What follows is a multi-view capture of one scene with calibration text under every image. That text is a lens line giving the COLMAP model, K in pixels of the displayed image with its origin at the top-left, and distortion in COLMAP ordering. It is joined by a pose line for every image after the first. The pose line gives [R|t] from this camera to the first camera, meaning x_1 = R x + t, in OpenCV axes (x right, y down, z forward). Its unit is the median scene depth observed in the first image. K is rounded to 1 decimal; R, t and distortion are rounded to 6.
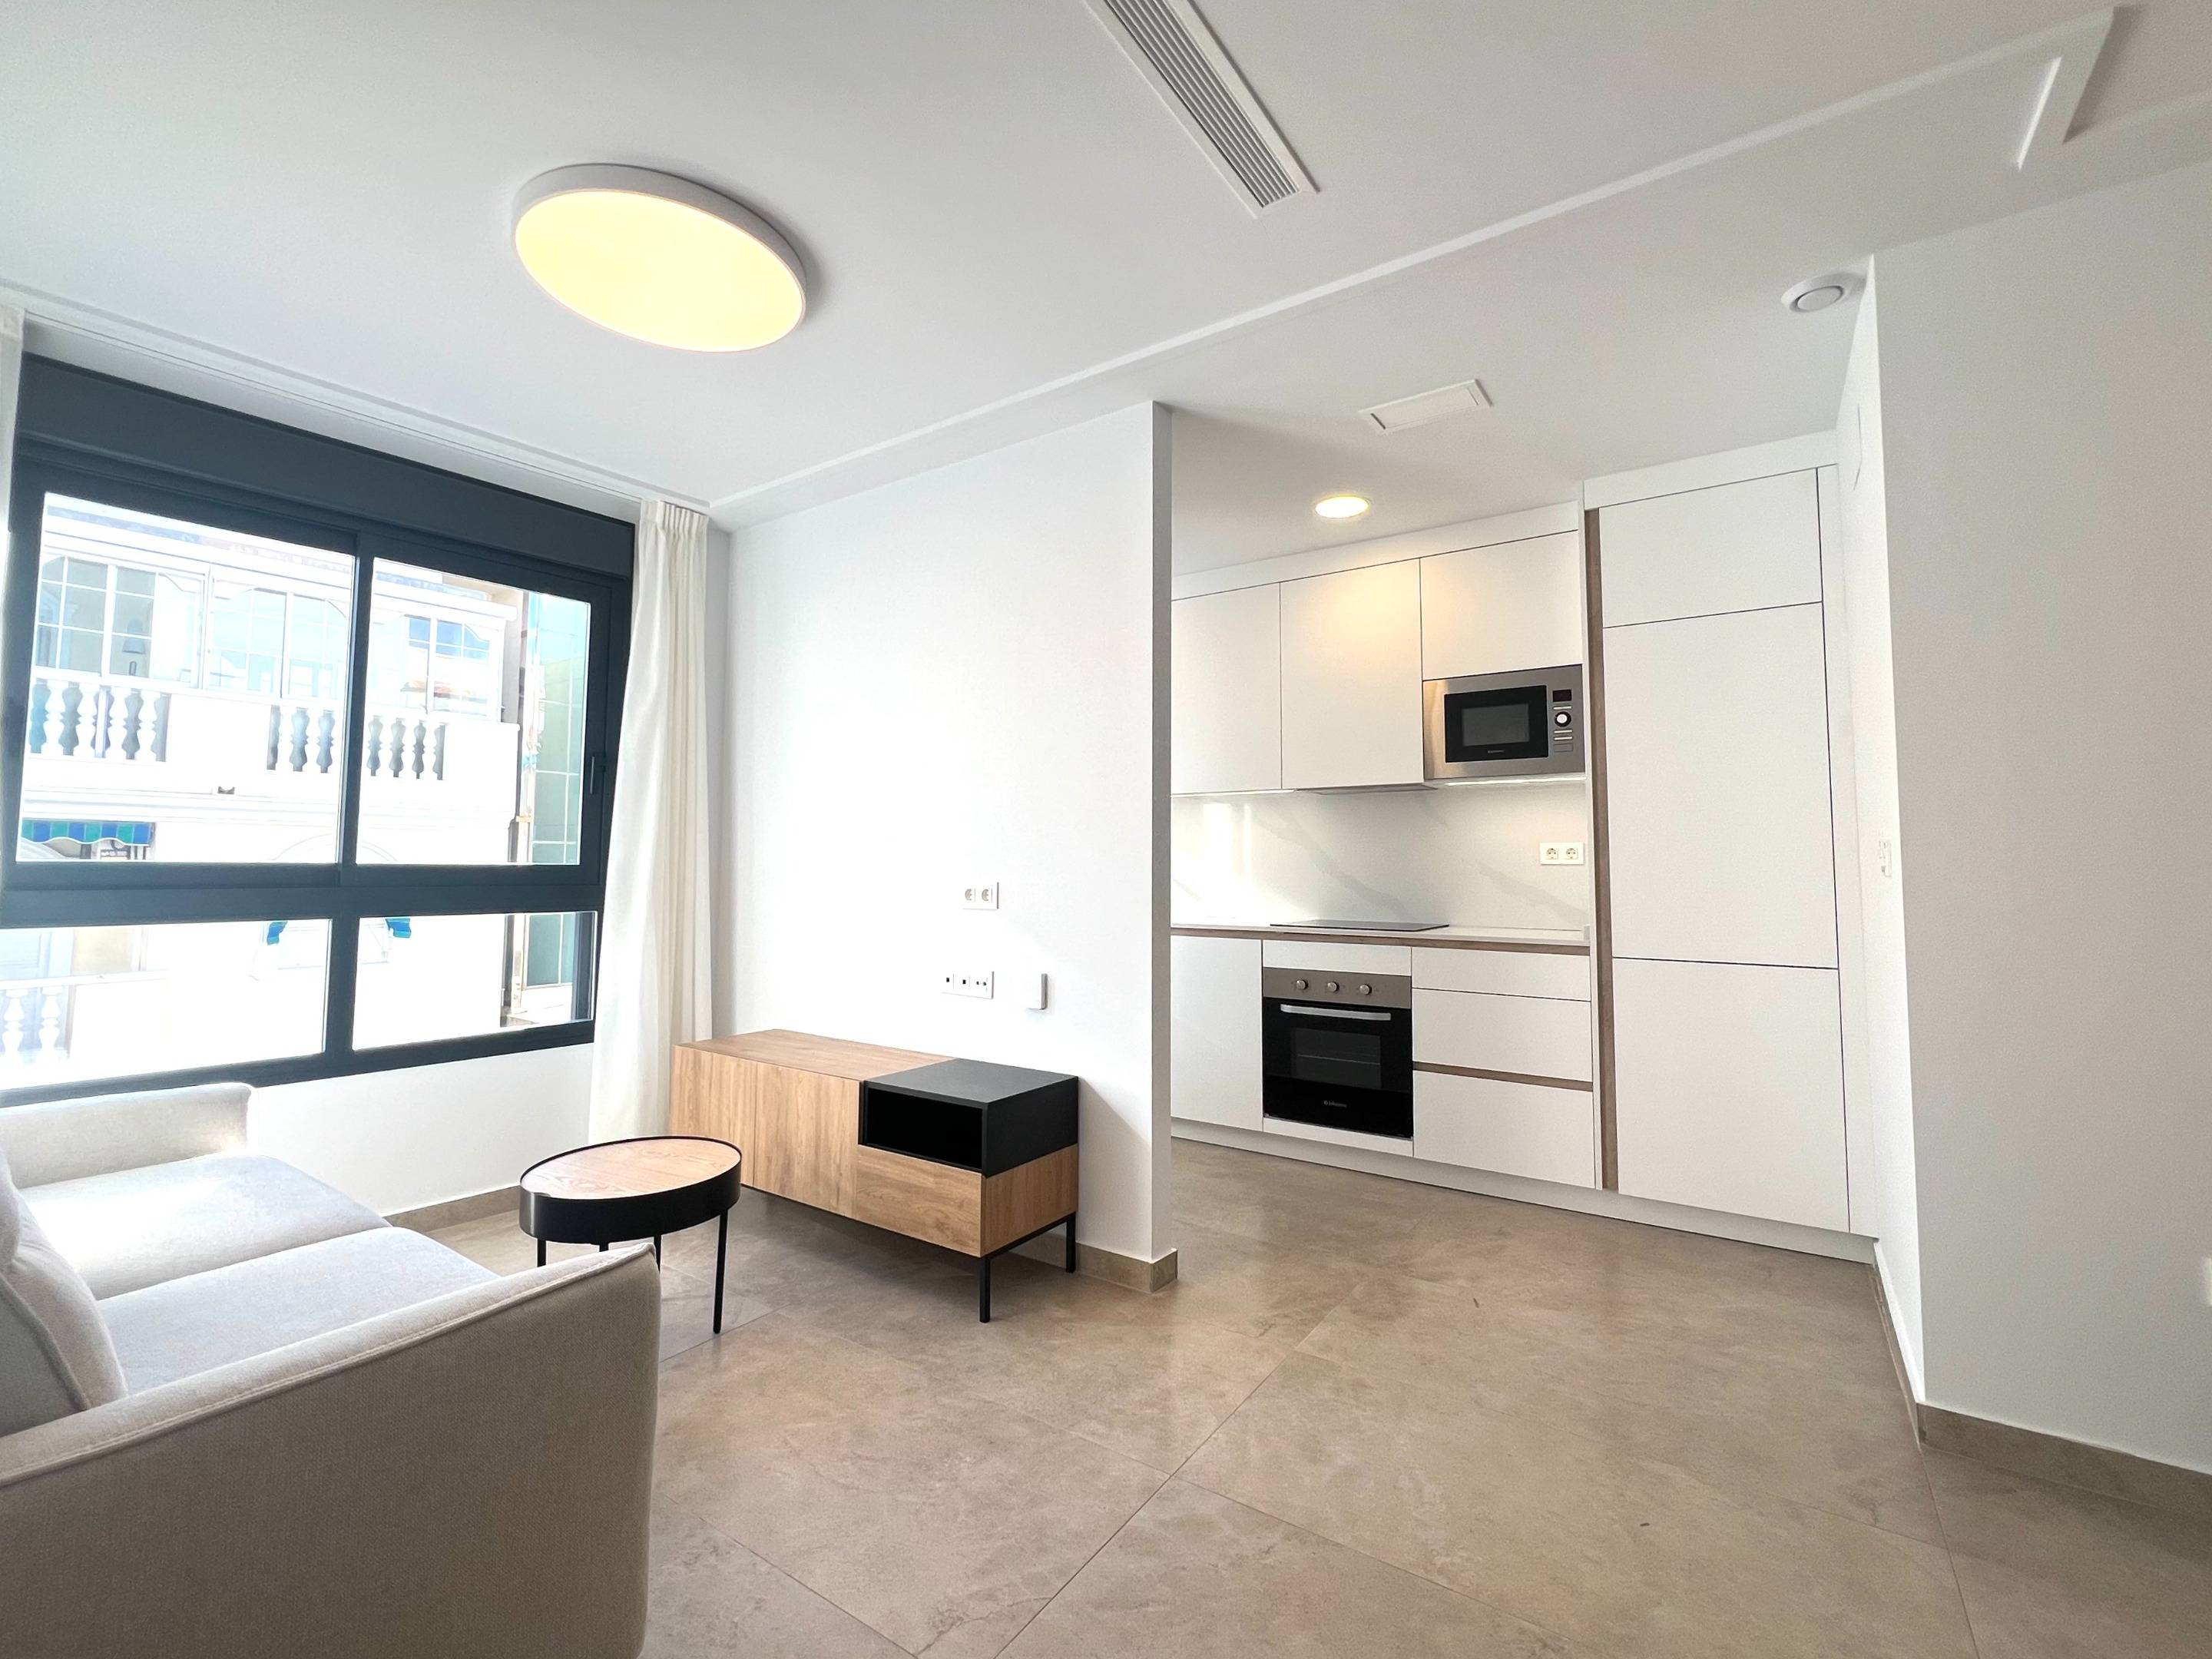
lens RADIAL K [[961.6, 0, 1102.9], [0, 961.6, 783.0], [0, 0, 1]] dist [-0.001520, -0.000066]
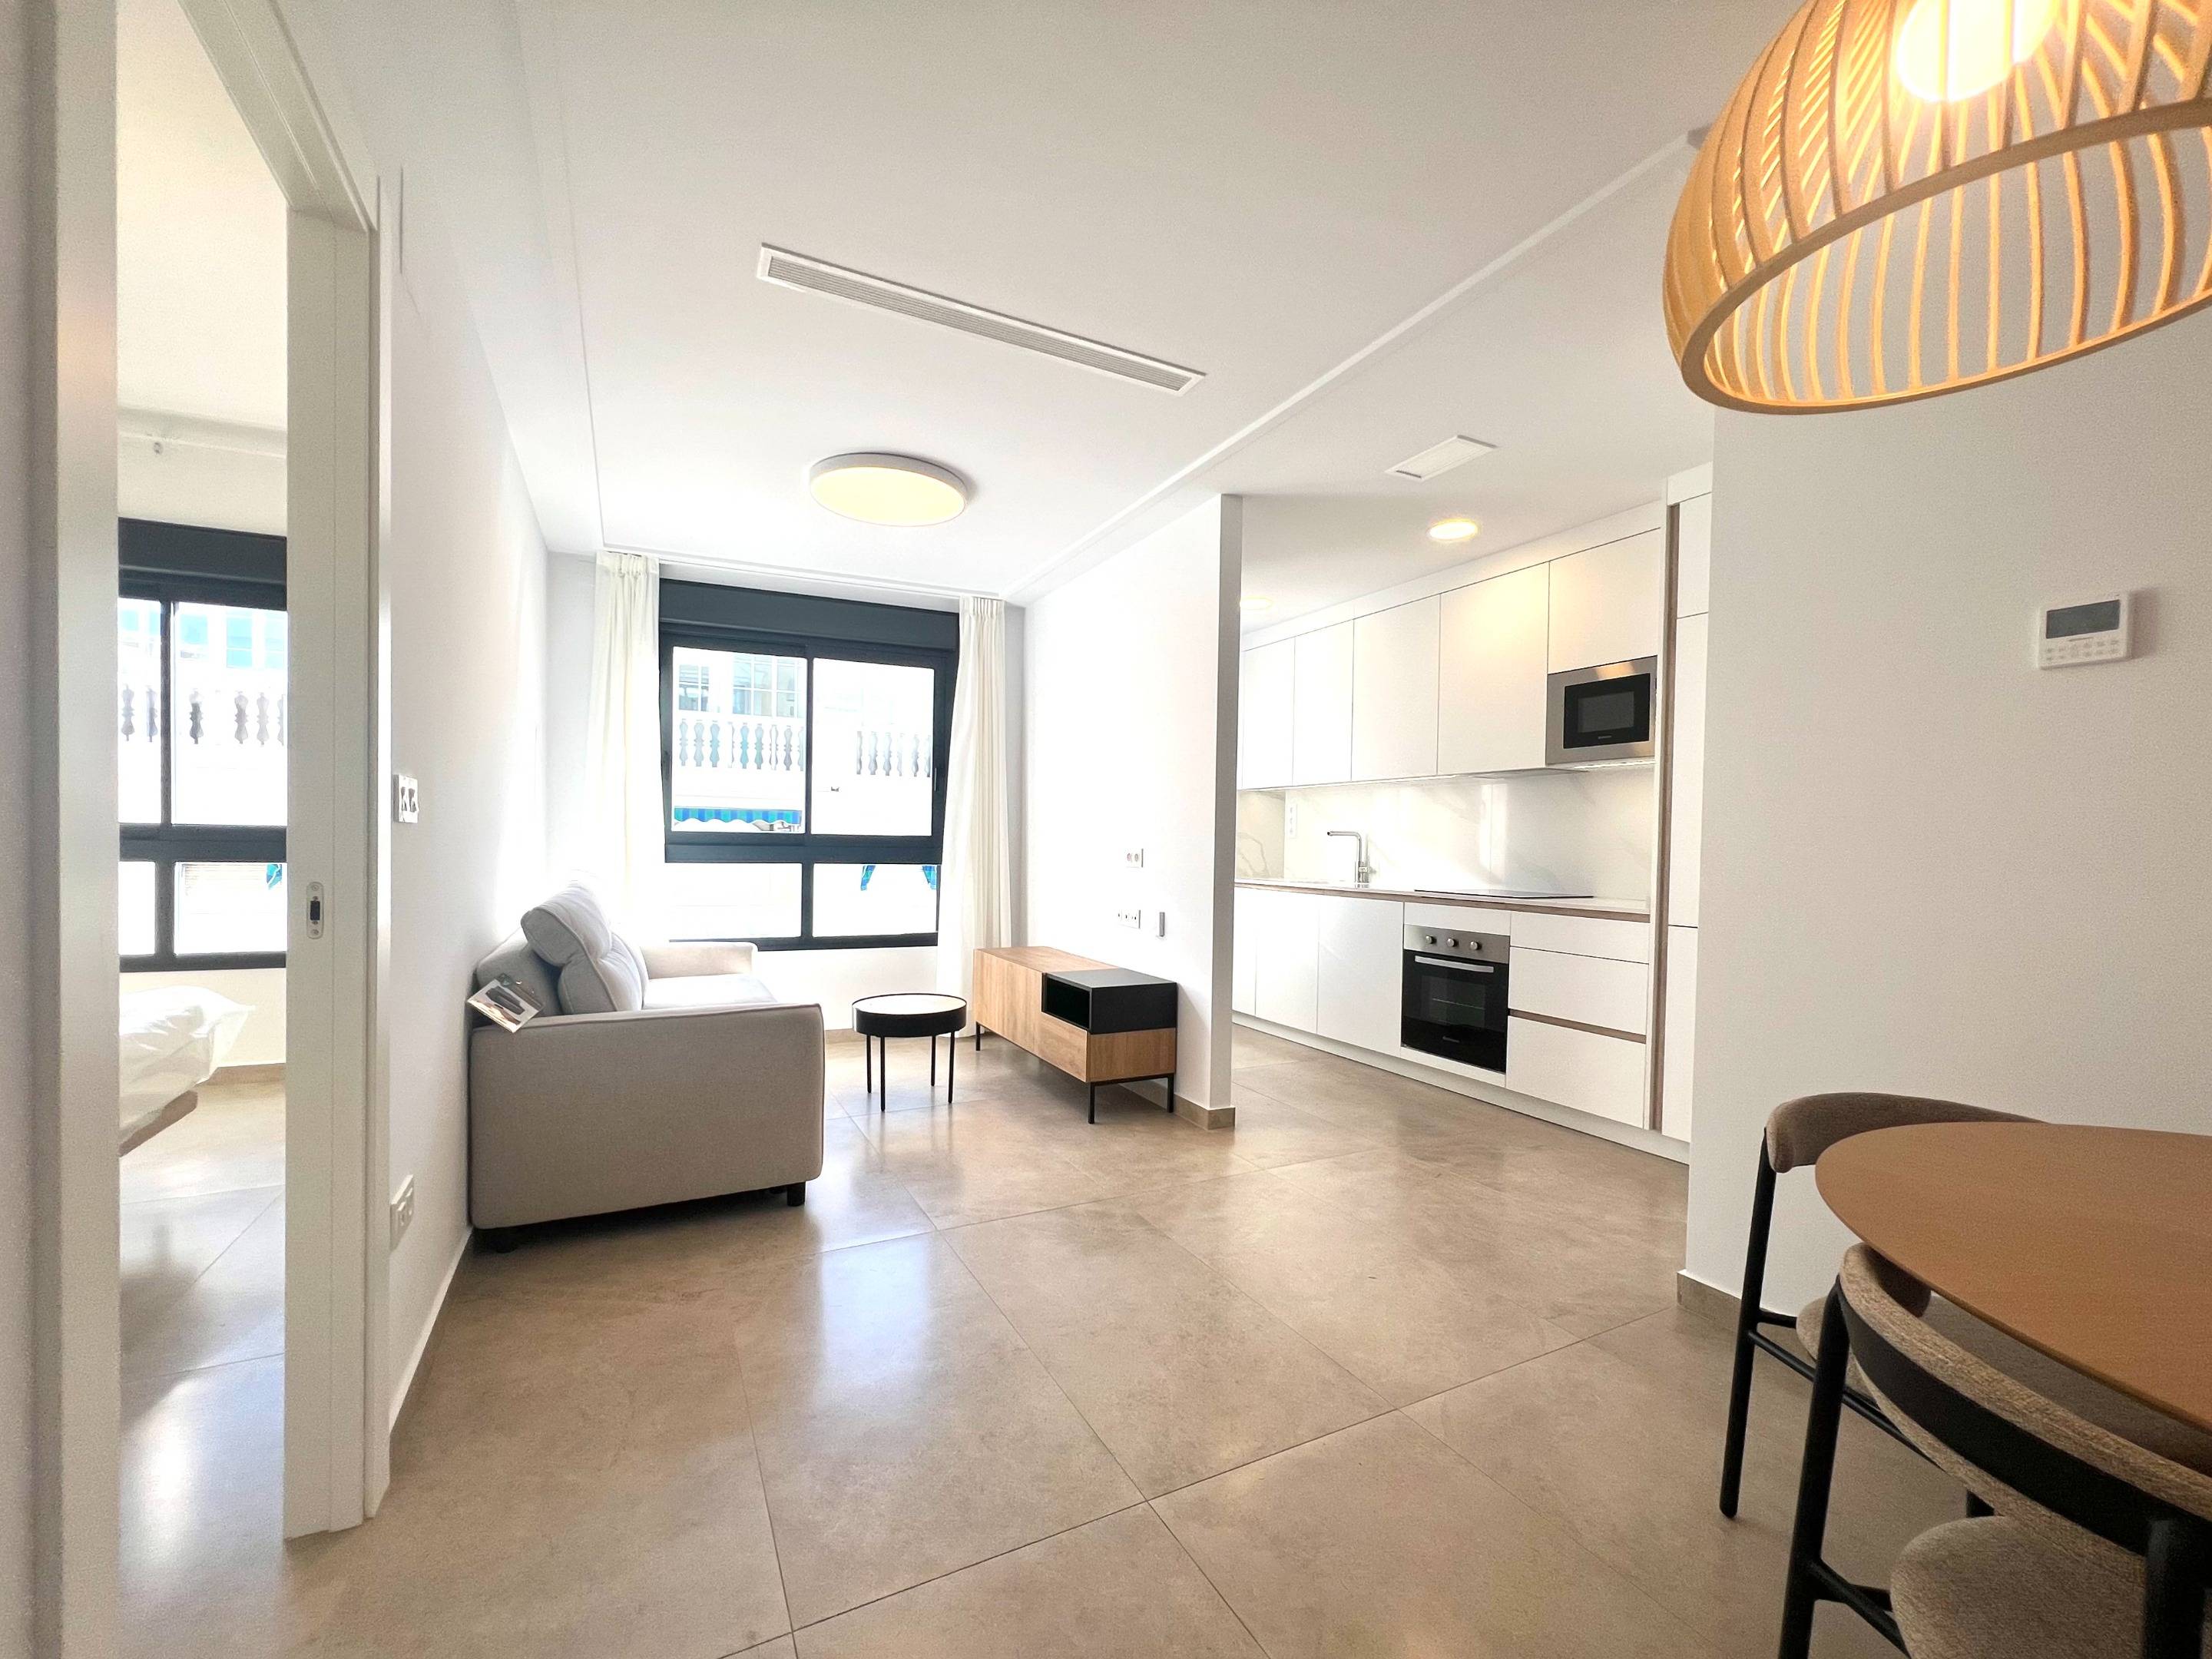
lens RADIAL K [[897.1, 0, 1100.9], [0, 897.1, 826.7], [0, 0, 1]] dist [0.000842, 0.000015]
pose [[0.881704, 0.001389, -0.471801, 0.442284], [0.029367, 0.997895, 0.057820, -0.008085], [0.470888, -0.064835, 0.879807, -0.194206]]
